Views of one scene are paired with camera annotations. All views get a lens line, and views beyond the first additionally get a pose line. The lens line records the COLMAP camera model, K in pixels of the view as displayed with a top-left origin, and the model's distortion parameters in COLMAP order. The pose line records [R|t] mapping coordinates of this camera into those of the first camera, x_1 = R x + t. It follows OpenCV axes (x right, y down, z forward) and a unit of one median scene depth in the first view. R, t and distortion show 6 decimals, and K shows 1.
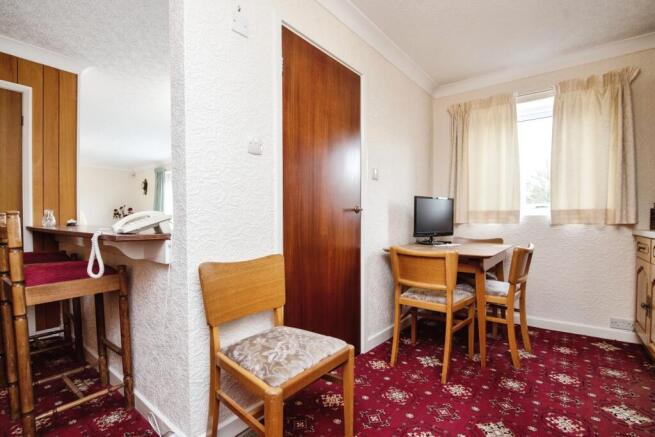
lens RADIAL K [[306.7, 0, 344.0], [0, 306.7, 220.4], [0, 0, 1]] dist [-0.019091, 0.000276]
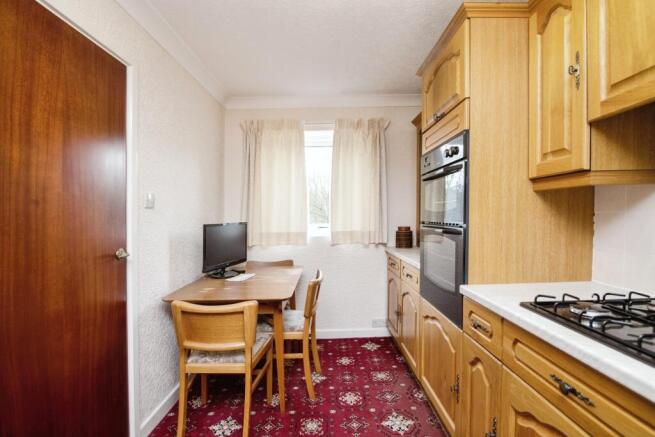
lens RADIAL K [[301.0, 0, 325.9], [0, 301.0, 222.4], [0, 0, 1]] dist [-0.018705, 0.000496]
pose [[0.812711, -0.006351, 0.582633, 0.024018], [0.002107, 0.999966, 0.007960, -0.097572], [-0.582664, -0.005242, 0.812697, 0.140902]]
